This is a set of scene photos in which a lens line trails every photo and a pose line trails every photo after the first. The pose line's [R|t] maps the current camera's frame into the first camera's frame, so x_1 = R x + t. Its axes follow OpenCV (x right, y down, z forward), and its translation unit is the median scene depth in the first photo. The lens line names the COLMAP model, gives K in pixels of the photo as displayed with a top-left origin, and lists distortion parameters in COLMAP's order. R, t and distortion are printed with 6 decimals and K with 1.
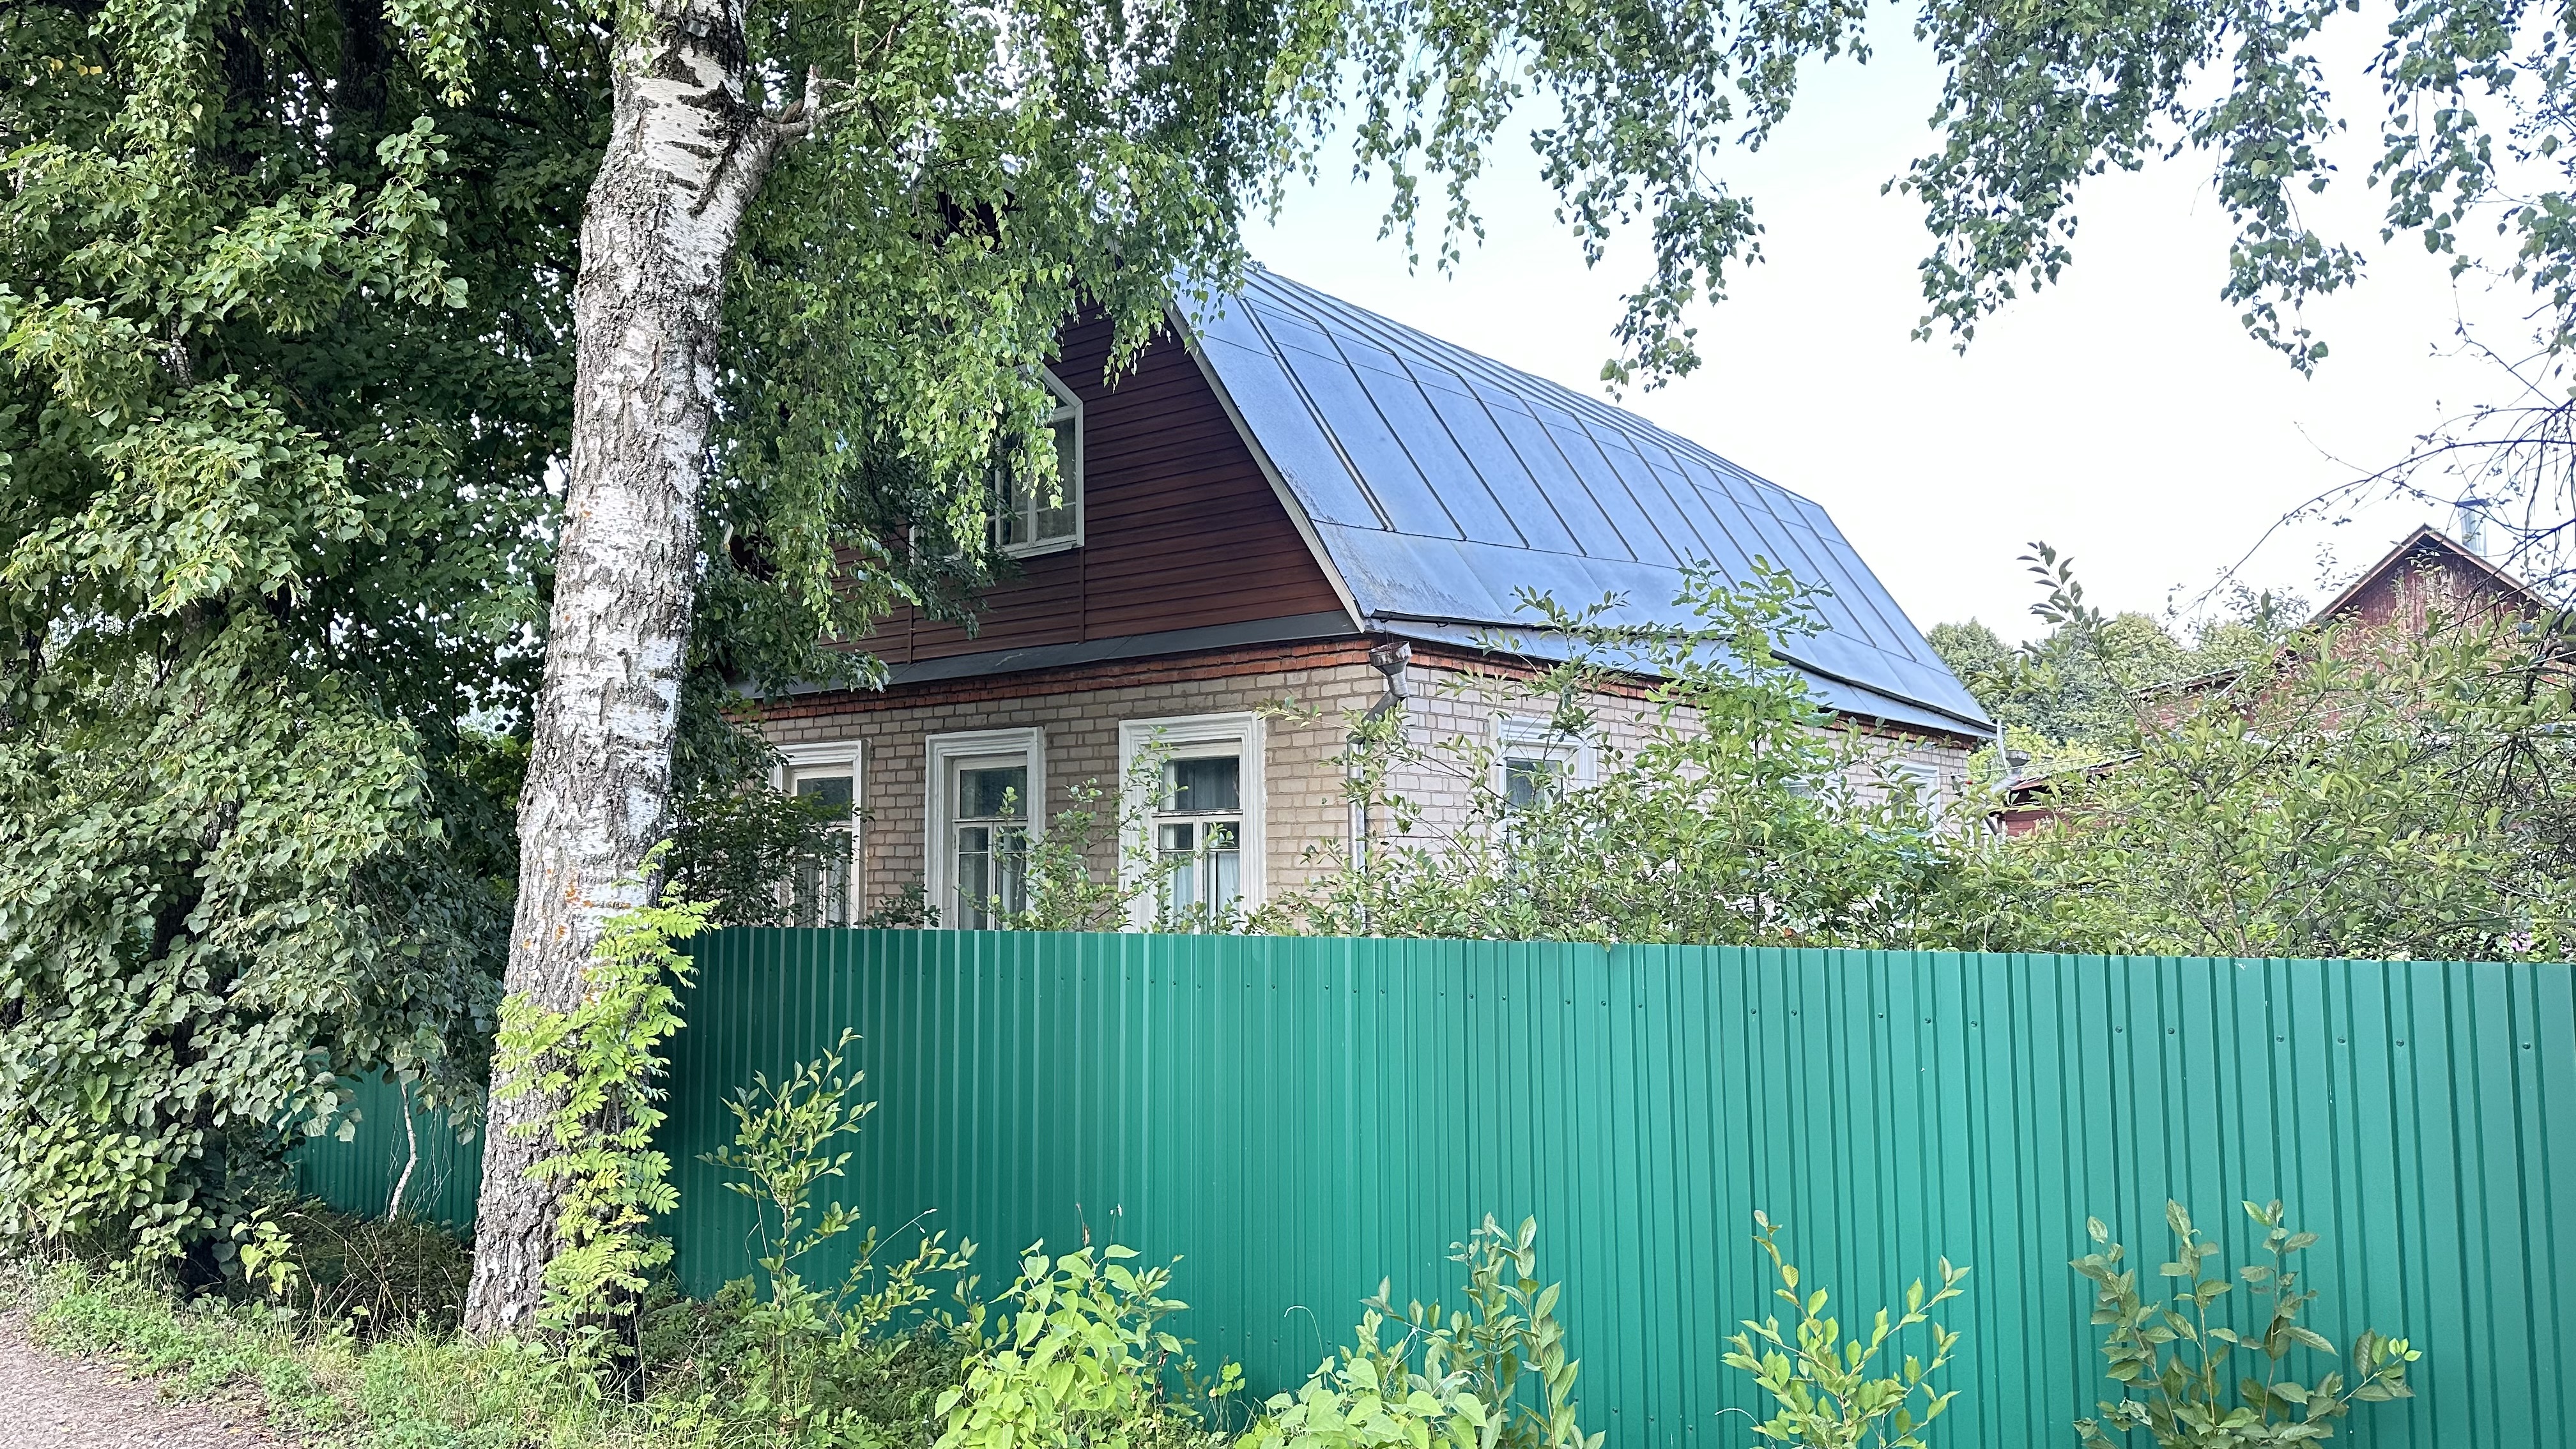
lens RADIAL K [[1805.9, 0, 1303.3], [0, 1805.9, 729.1], [0, 0, 1]] dist [0.074476, -0.094114]
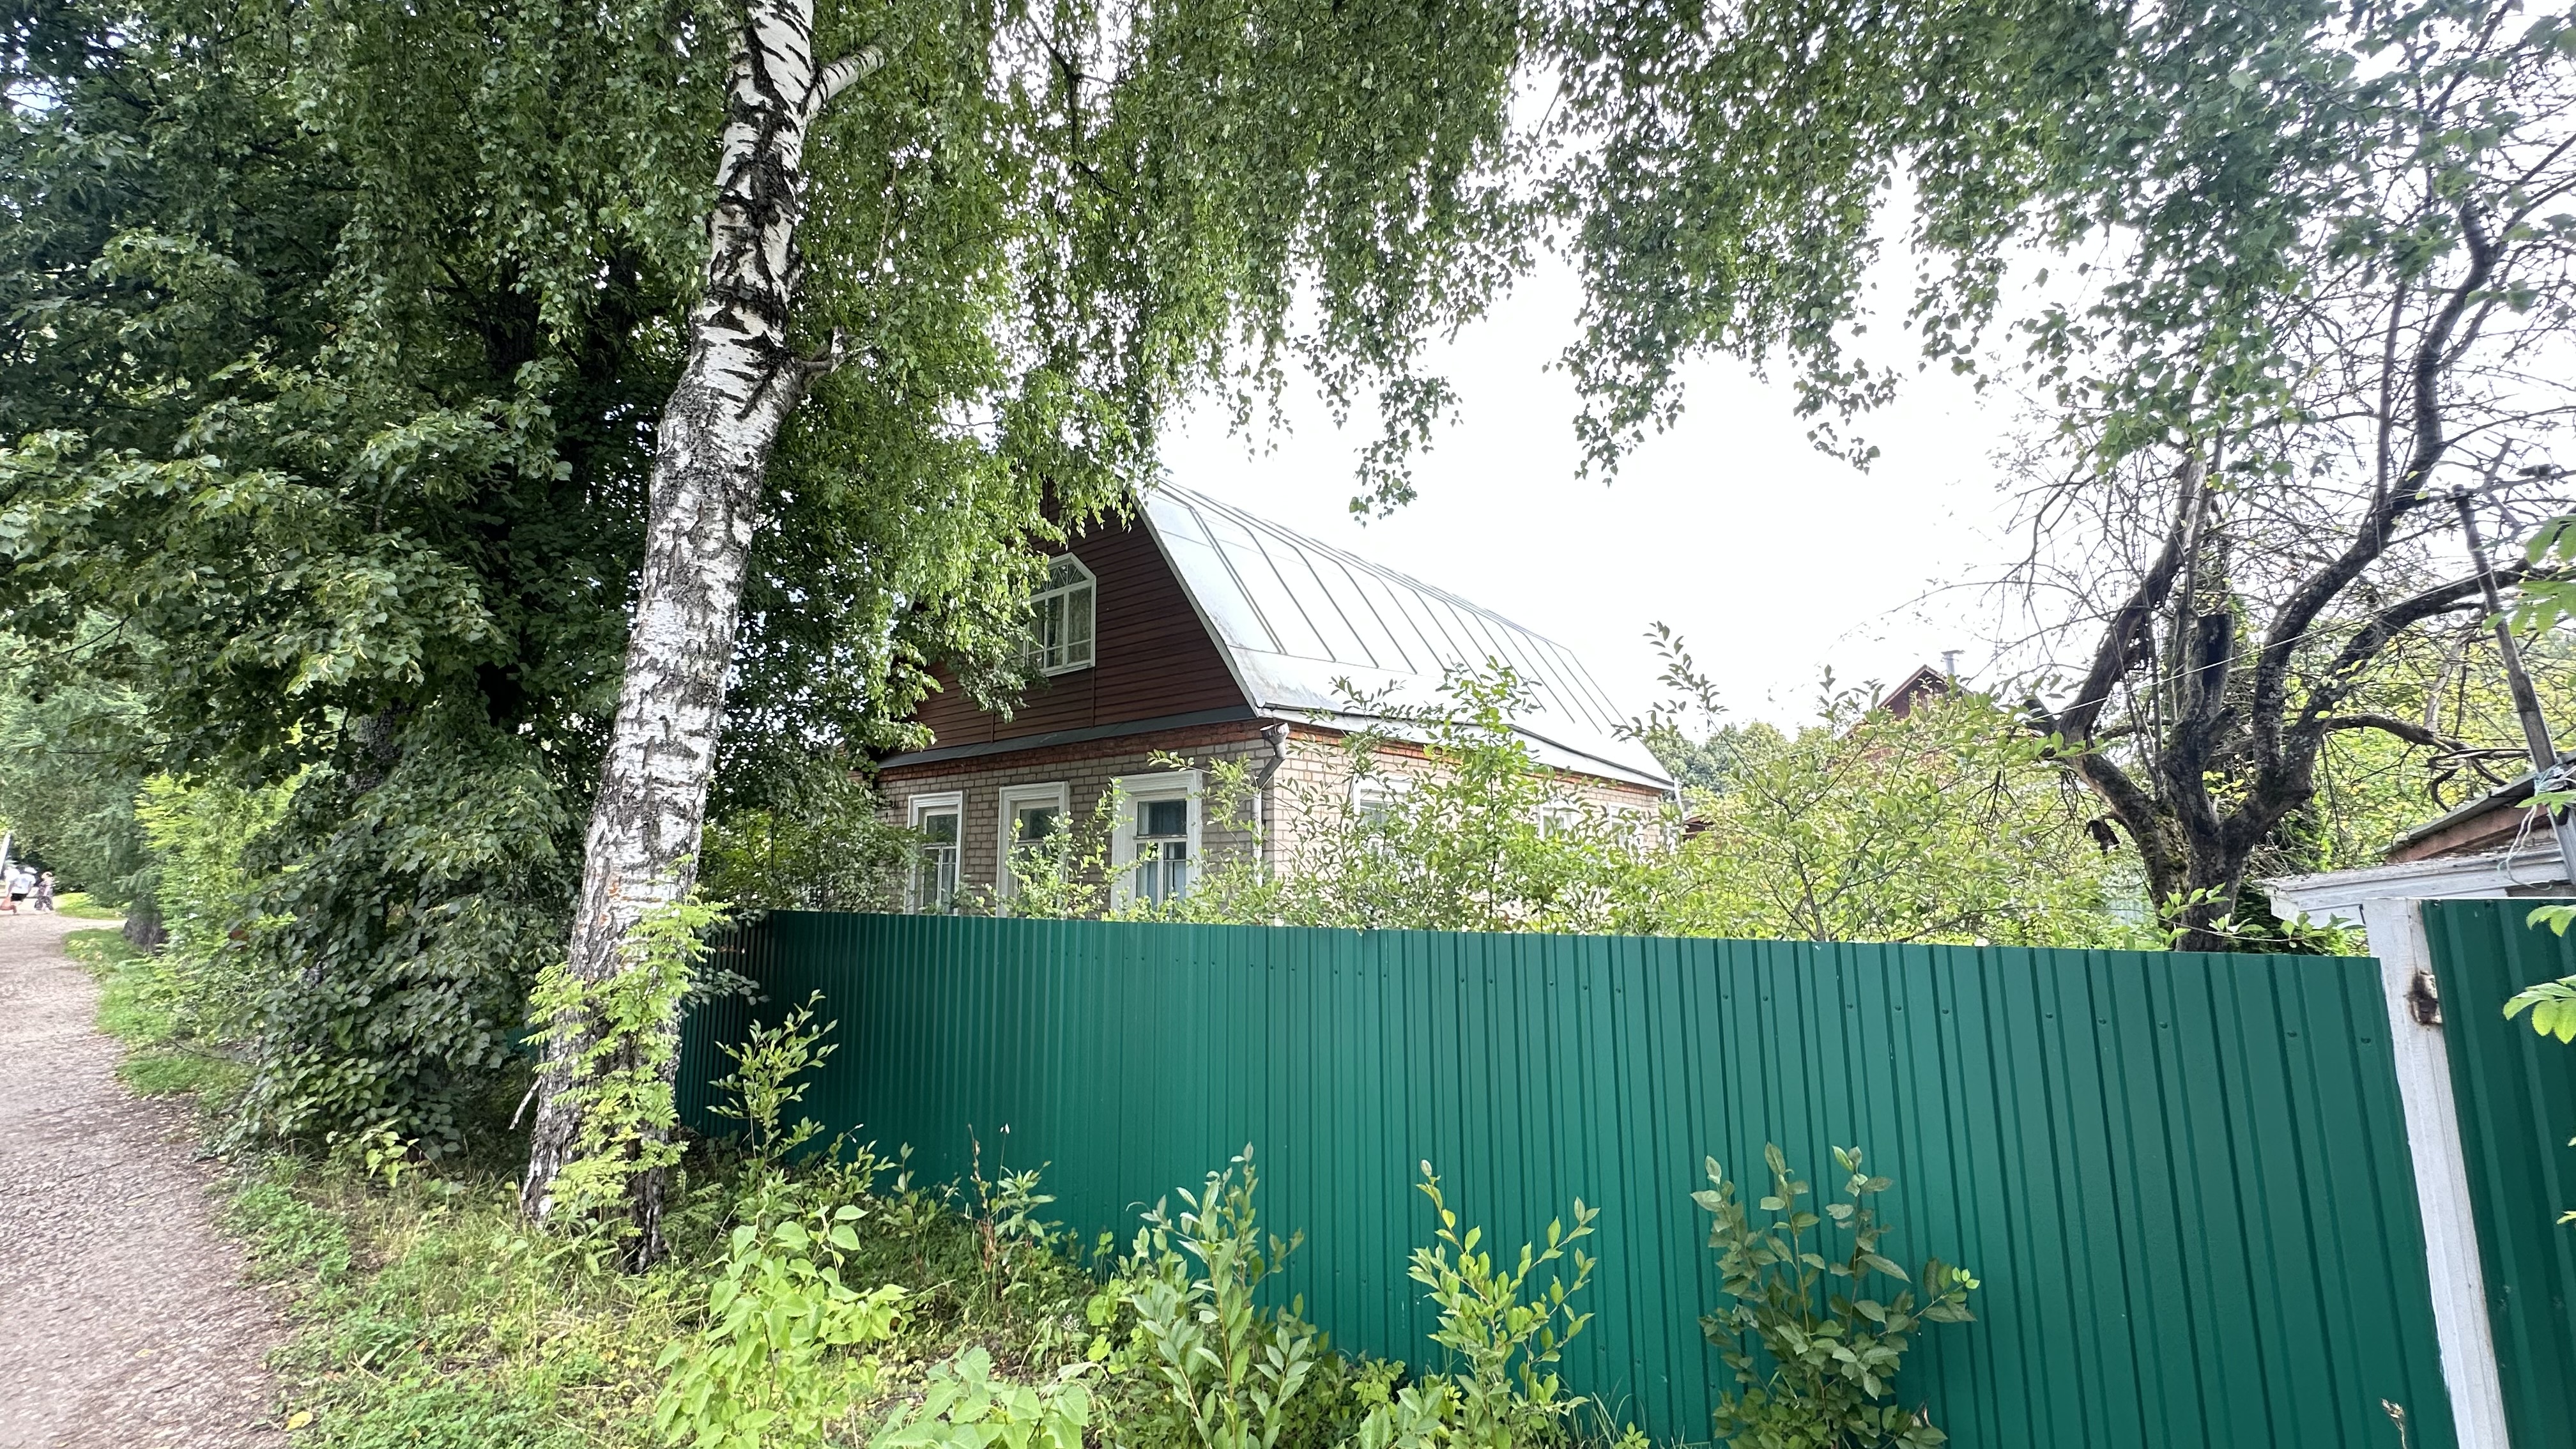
lens RADIAL K [[1039.2, 0, 1285.8], [0, 1039.2, 739.6], [0, 0, 1]] dist [-0.002362, -0.000197]
pose [[0.999975, -0.003511, -0.006132, 0.102485], [0.003208, 0.998811, -0.048644, 0.013520], [0.006296, 0.048623, 0.998797, 0.191647]]
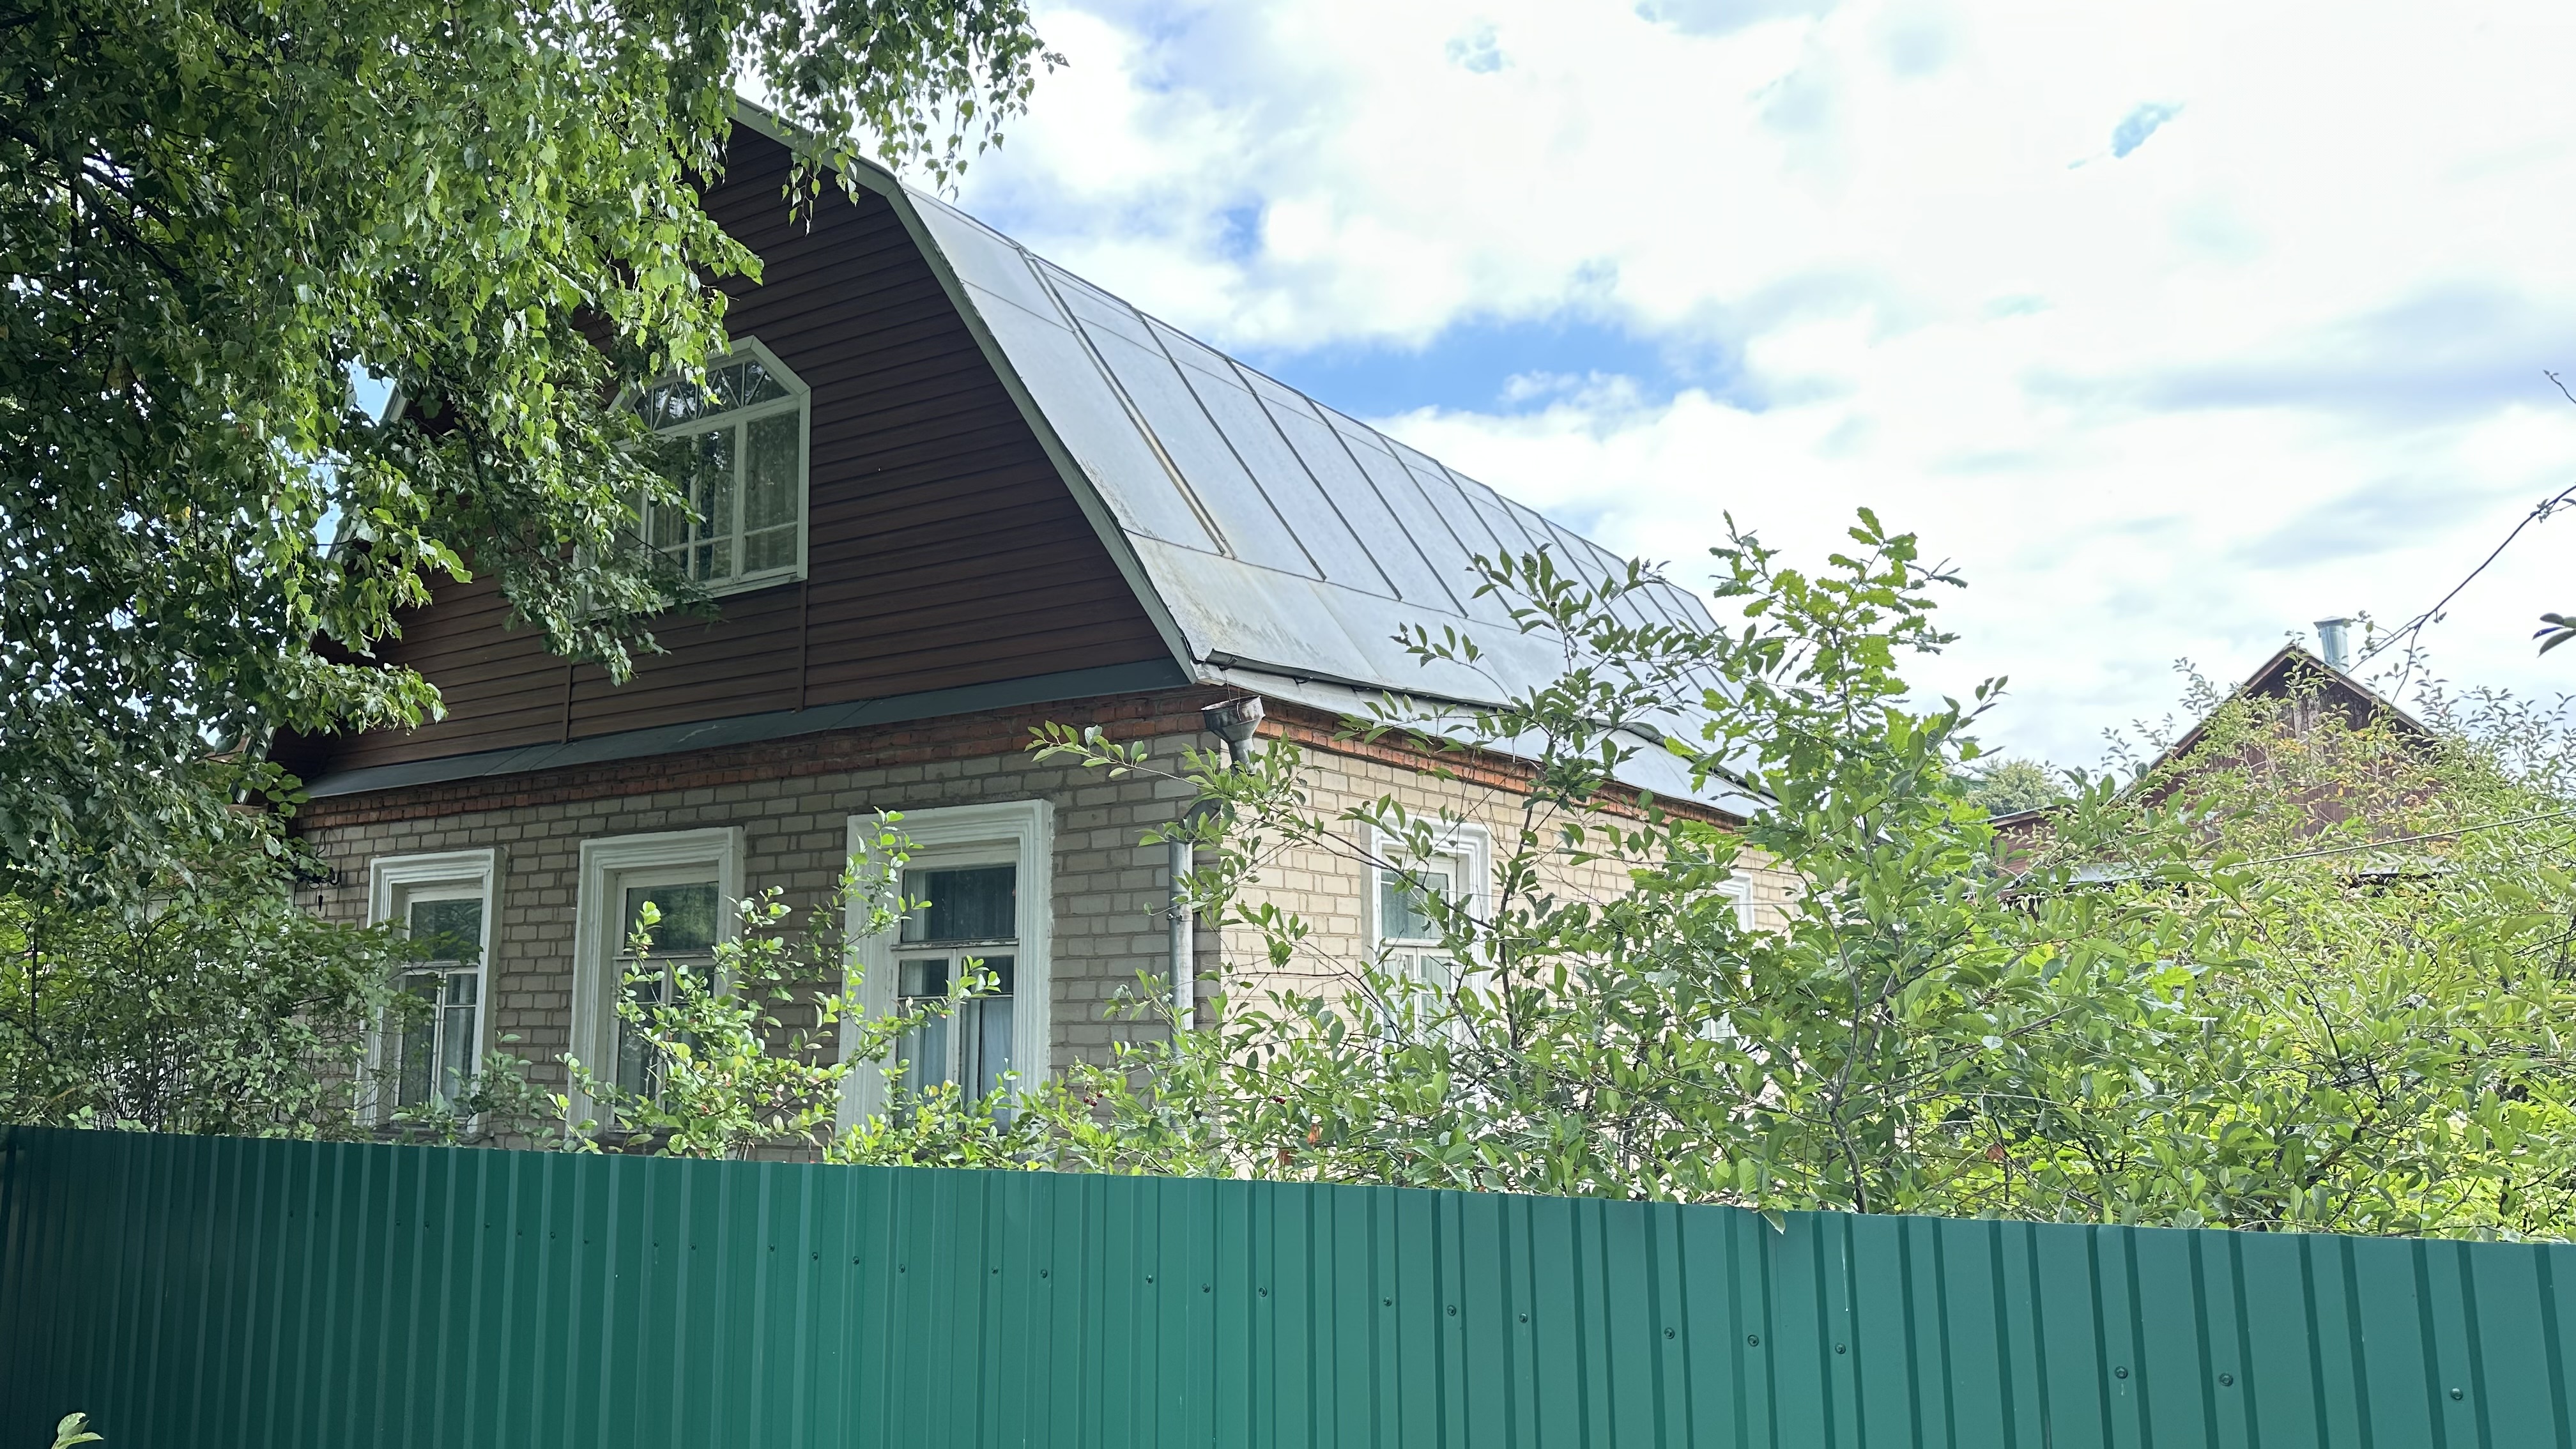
lens RADIAL K [[1805.9, 0, 1279.1], [0, 1805.9, 728.1], [0, 0, 1]] dist [0.074476, -0.094114]
pose [[0.994288, 0.012650, 0.105980, -0.015566], [-0.004294, 0.996889, -0.078702, 0.031741], [-0.106645, 0.077798, 0.991249, 0.504819]]
